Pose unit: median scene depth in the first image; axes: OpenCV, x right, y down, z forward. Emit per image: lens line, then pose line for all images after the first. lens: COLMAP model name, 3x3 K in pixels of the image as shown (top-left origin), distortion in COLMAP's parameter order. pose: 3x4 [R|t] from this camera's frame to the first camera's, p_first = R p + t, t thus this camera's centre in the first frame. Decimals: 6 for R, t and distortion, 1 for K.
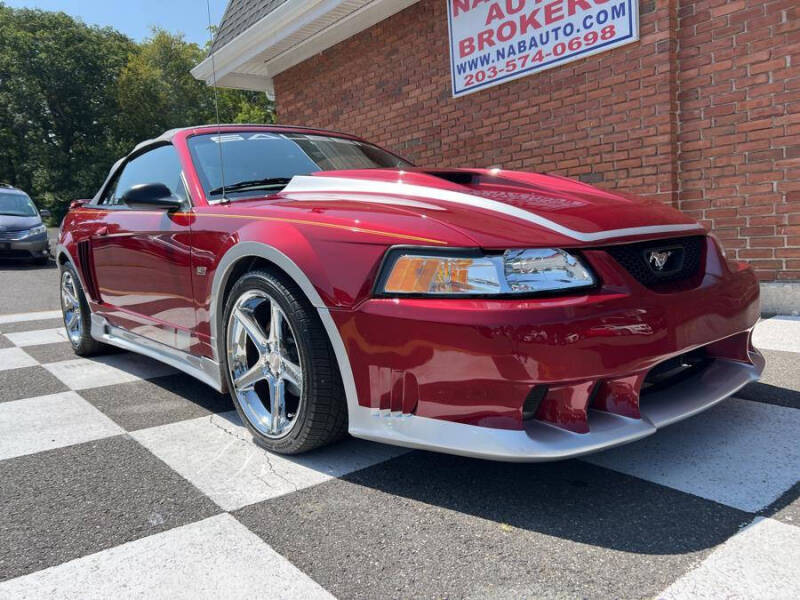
lens RADIAL K [[607.1, 0, 397.9], [0, 607.1, 302.5], [0, 0, 1]] dist [0.037182, -0.039396]
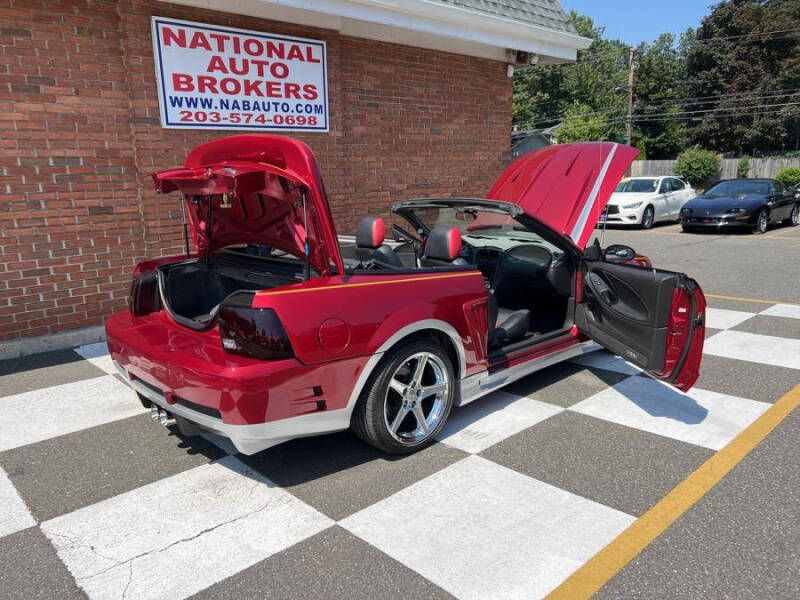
lens RADIAL K [[605.6, 0, 397.4], [0, 605.6, 300.1], [0, 0, 1]] dist [0.039474, -0.047188]
pose [[-0.075427, -0.147800, 0.986137, -1.084949], [0.137777, 0.977924, 0.157107, -0.205219], [-0.987587, 0.147717, -0.053398, 0.870091]]
